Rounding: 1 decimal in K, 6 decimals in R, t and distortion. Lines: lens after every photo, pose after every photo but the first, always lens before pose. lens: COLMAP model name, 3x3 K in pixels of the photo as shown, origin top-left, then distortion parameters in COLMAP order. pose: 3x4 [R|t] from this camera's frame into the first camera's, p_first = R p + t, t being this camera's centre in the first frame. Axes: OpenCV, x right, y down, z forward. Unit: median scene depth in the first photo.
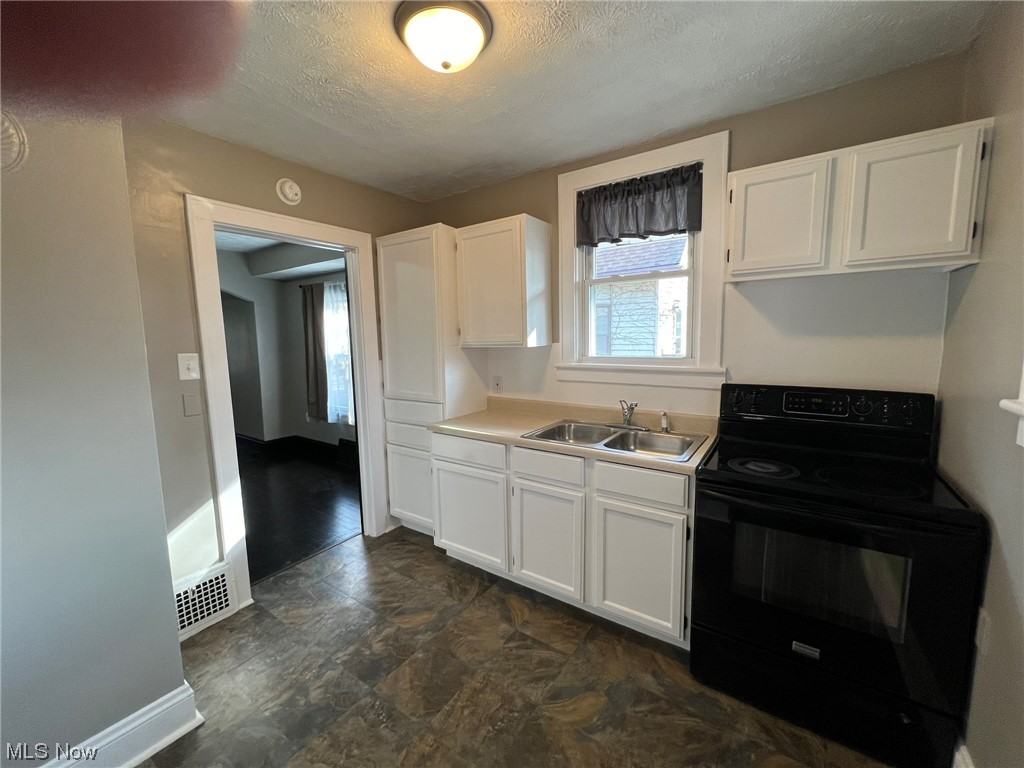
lens RADIAL K [[403.3, 0, 512.0], [0, 403.3, 384.0], [0, 0, 1]] dist [0.000441, -0.000001]
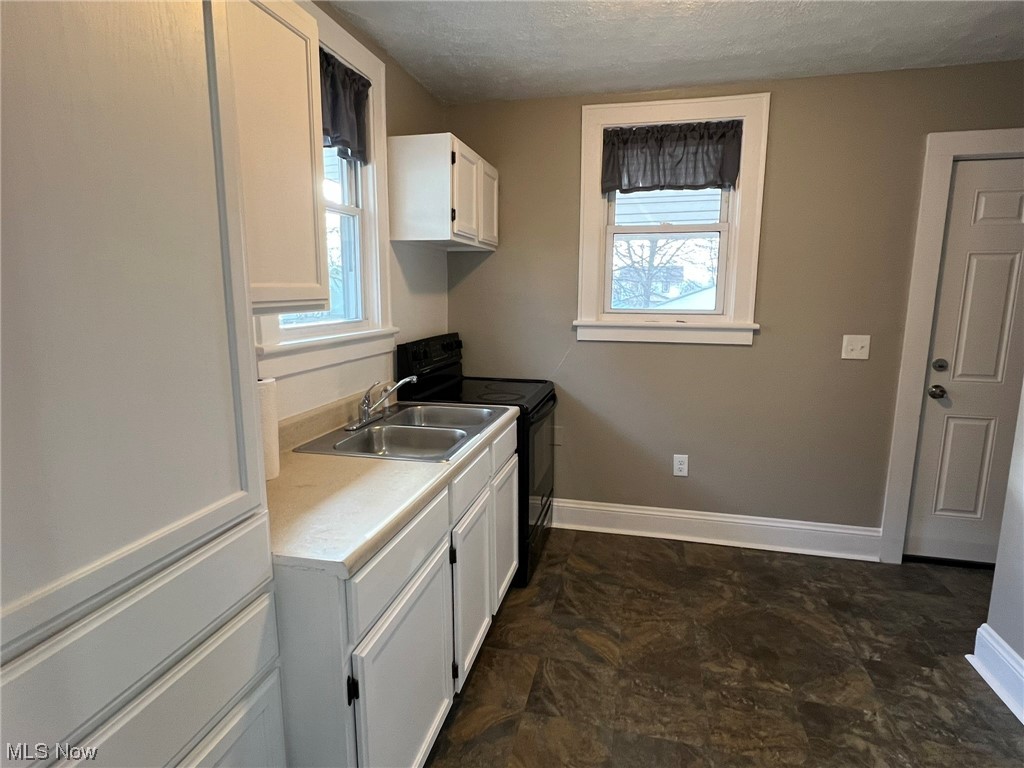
lens RADIAL K [[583.8, 0, 512.0], [0, 583.8, 384.0], [0, 0, 1]] dist [-0.001365, -0.000133]
pose [[-0.368492, -0.133455, 0.920002, -0.996932], [0.119382, 0.974655, 0.189200, -0.143171], [-0.921934, 0.179550, -0.343220, 1.542570]]
